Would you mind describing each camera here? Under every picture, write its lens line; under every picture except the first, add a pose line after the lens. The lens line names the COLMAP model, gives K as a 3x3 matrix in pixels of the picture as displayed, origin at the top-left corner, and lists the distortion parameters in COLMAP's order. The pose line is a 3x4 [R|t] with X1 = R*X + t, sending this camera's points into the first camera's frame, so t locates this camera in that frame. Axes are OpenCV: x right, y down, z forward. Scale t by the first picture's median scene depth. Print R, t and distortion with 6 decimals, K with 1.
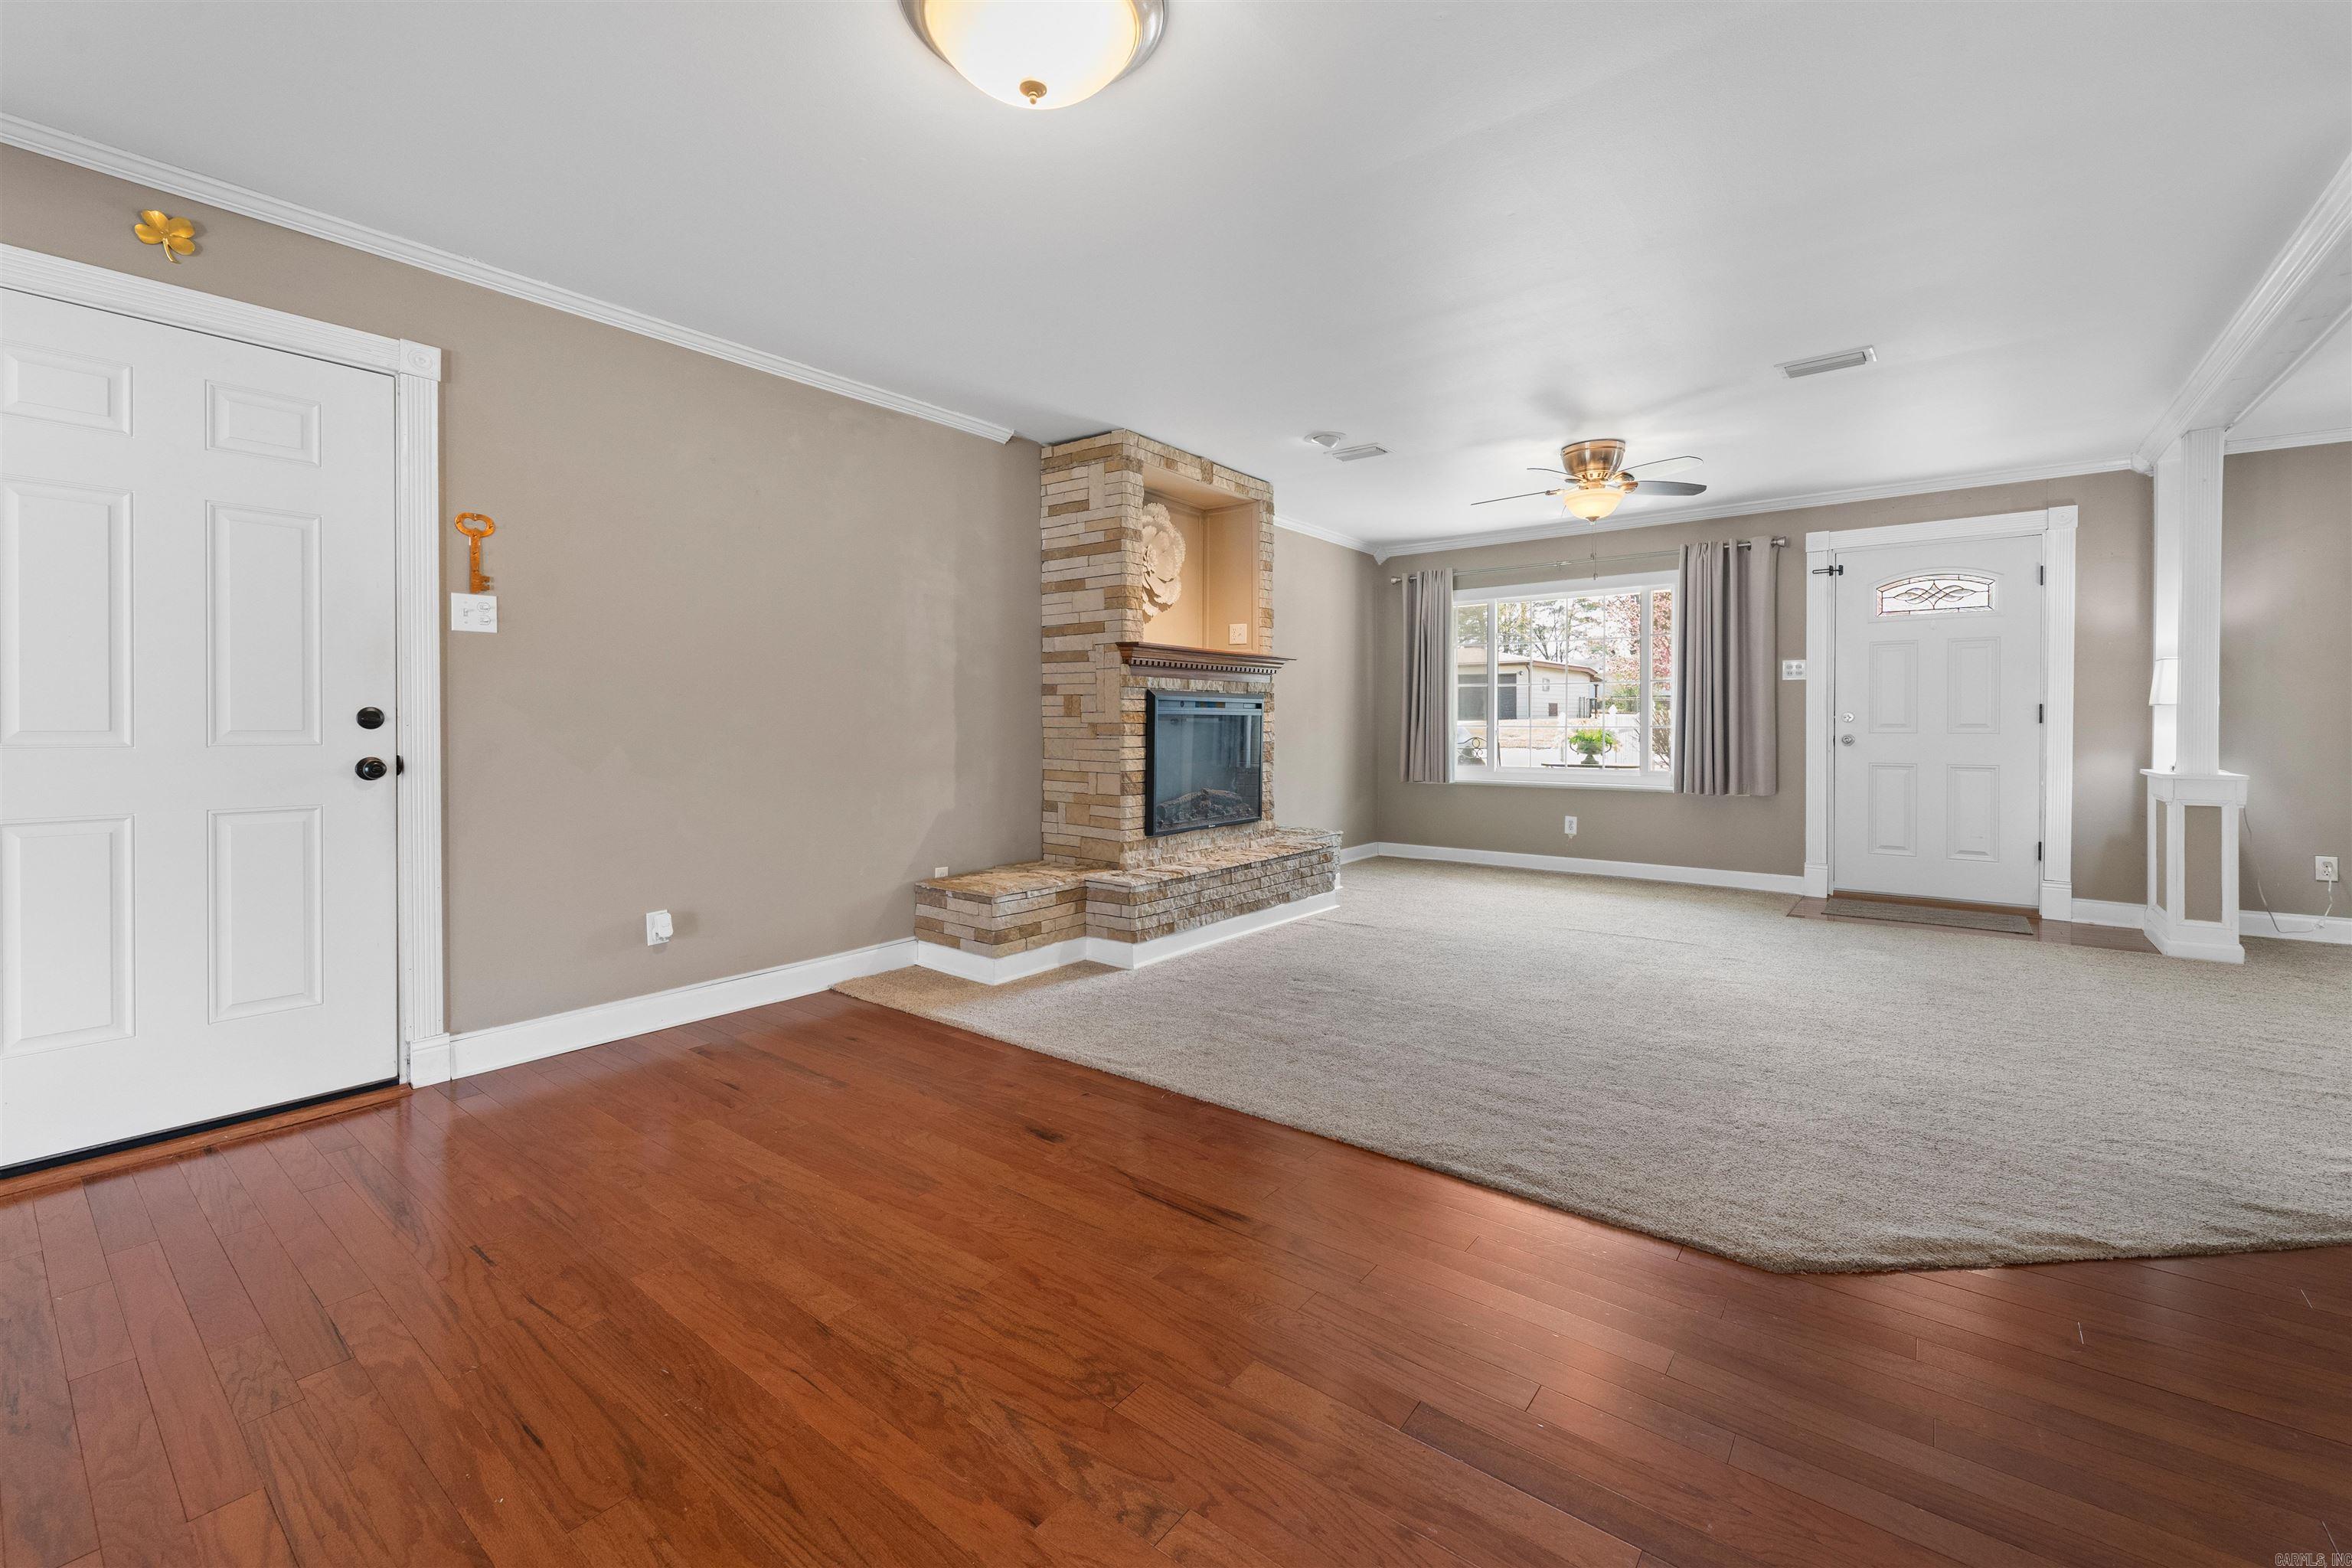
lens RADIAL K [[965.8, 0, 1167.1], [0, 965.8, 734.9], [0, 0, 1]] dist [-0.000312, -0.000527]
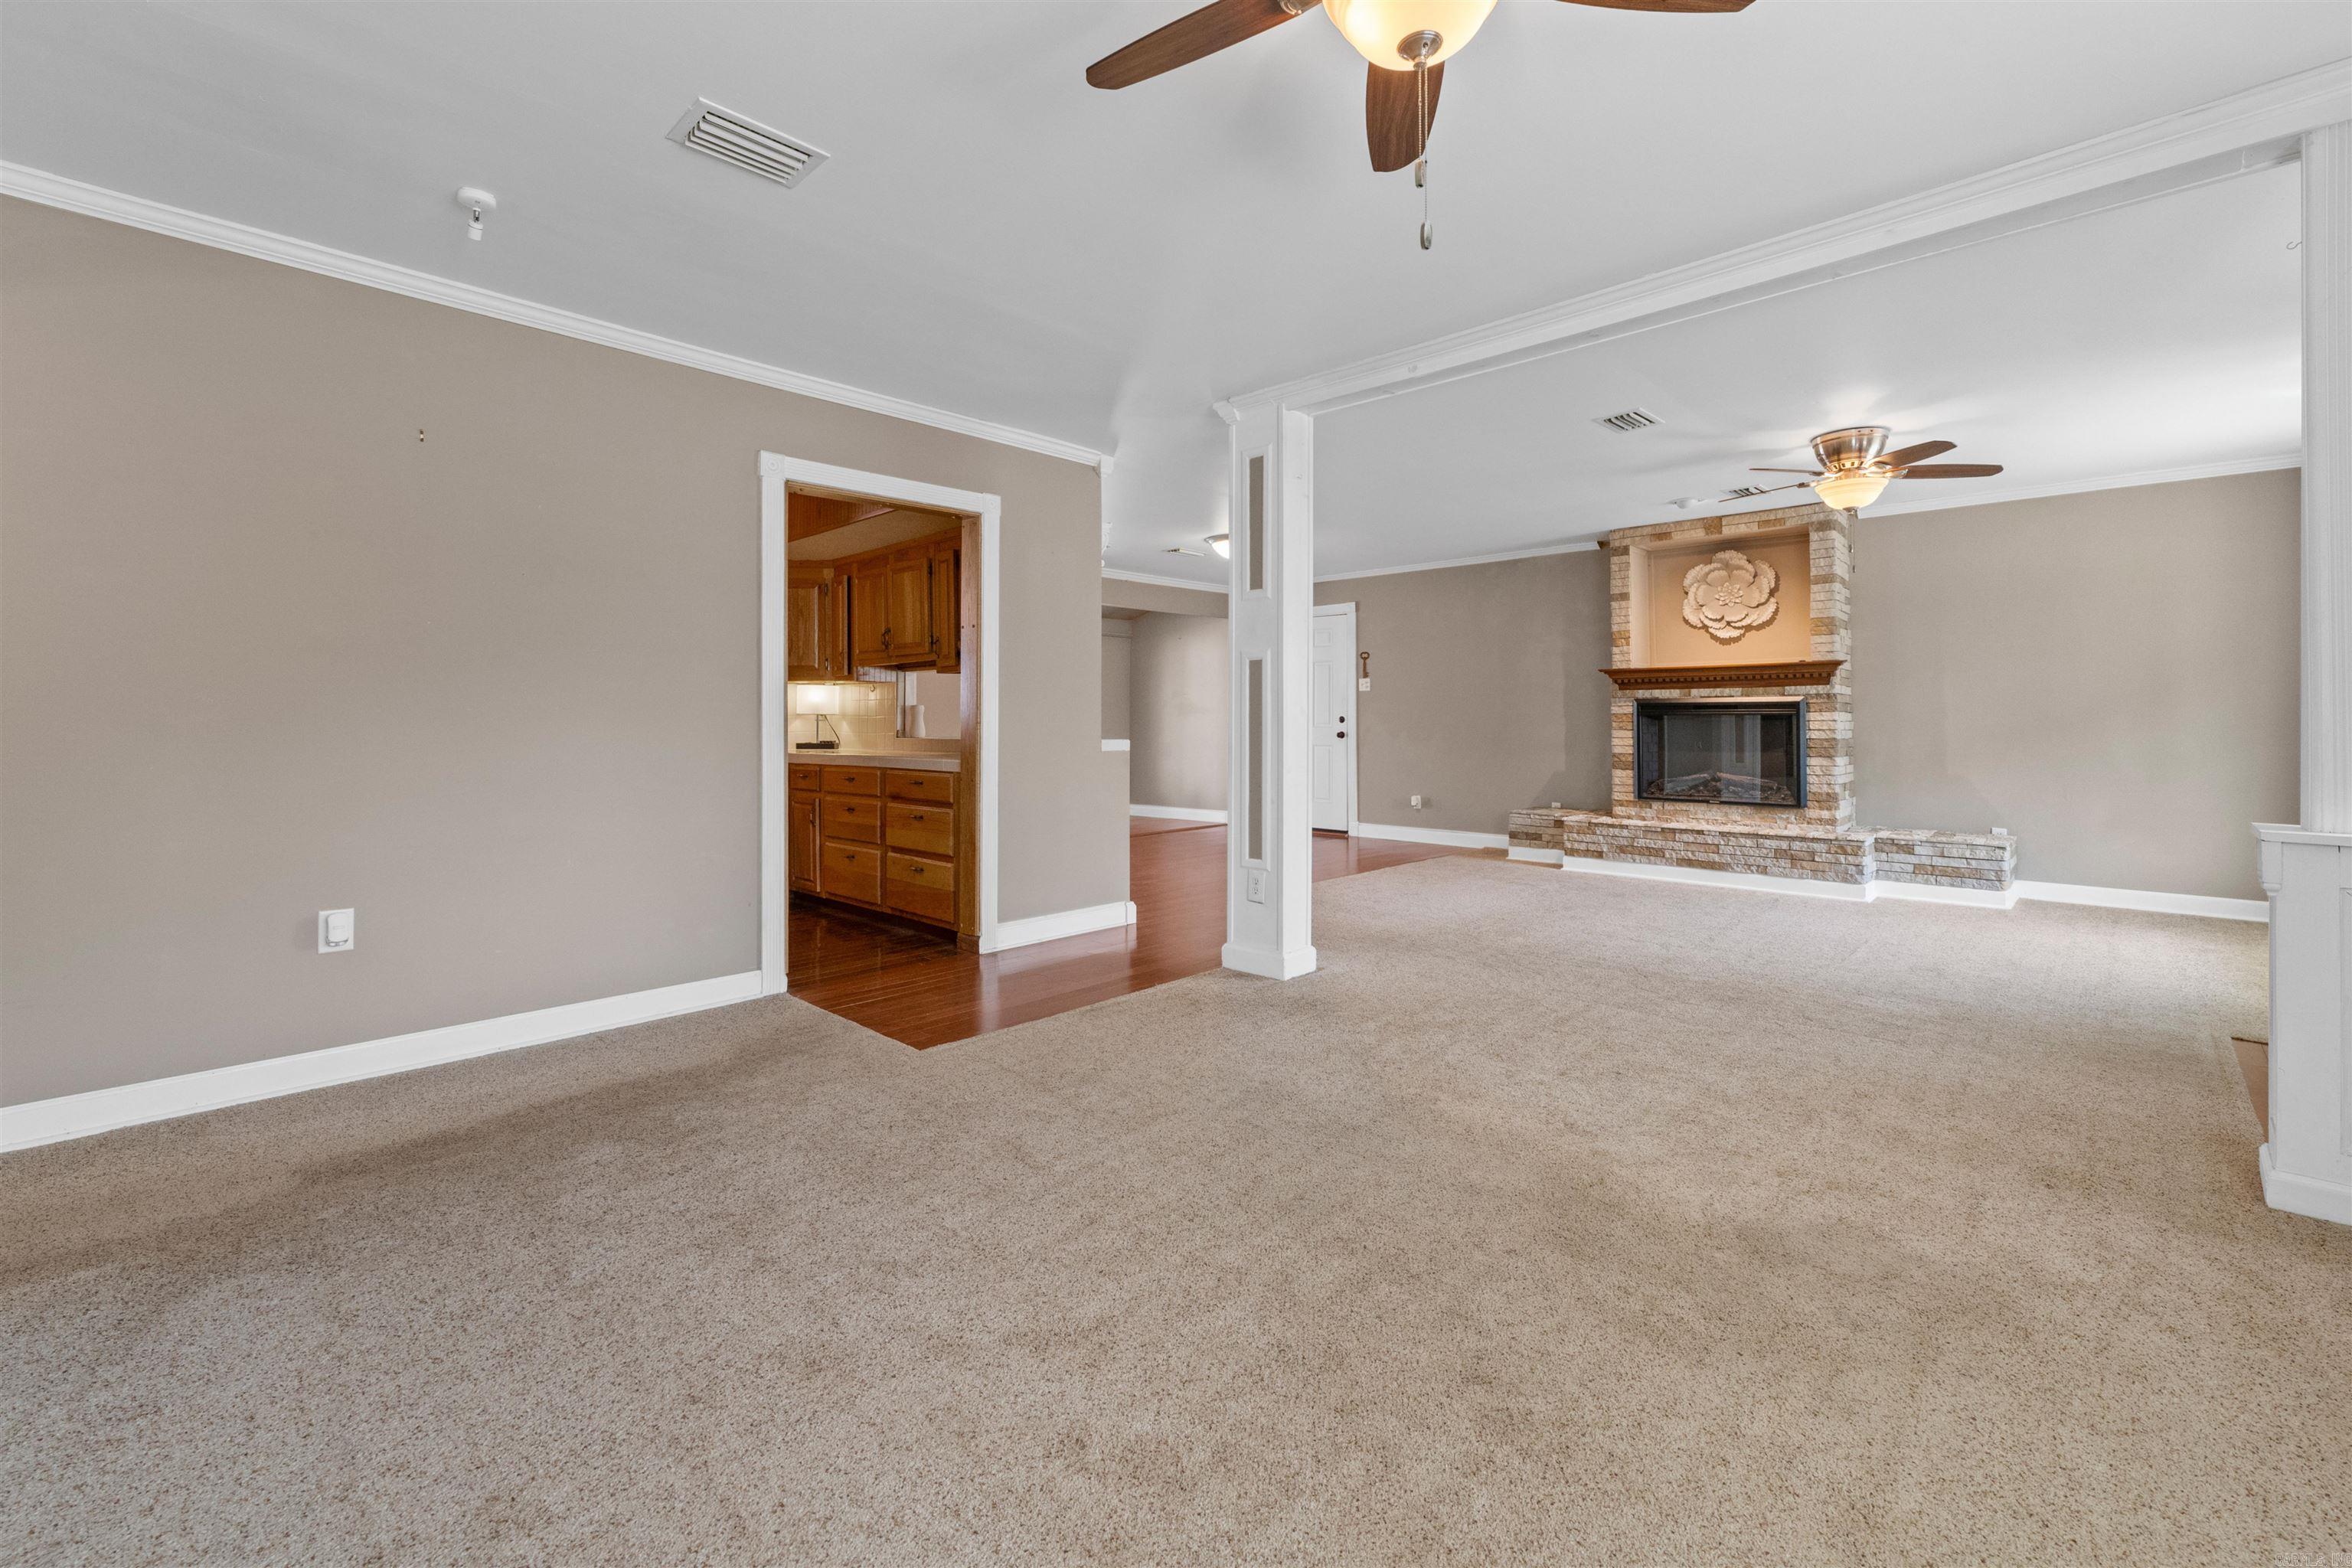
lens RADIAL K [[976.3, 0, 1164.1], [0, 976.3, 711.0], [0, 0, 1]] dist [0.004161, -0.000047]
pose [[-0.100035, -0.007707, -0.994954, 1.521024], [-0.010920, 0.999918, -0.006648, -0.010516], [0.994924, 0.010200, -0.100111, 0.433072]]
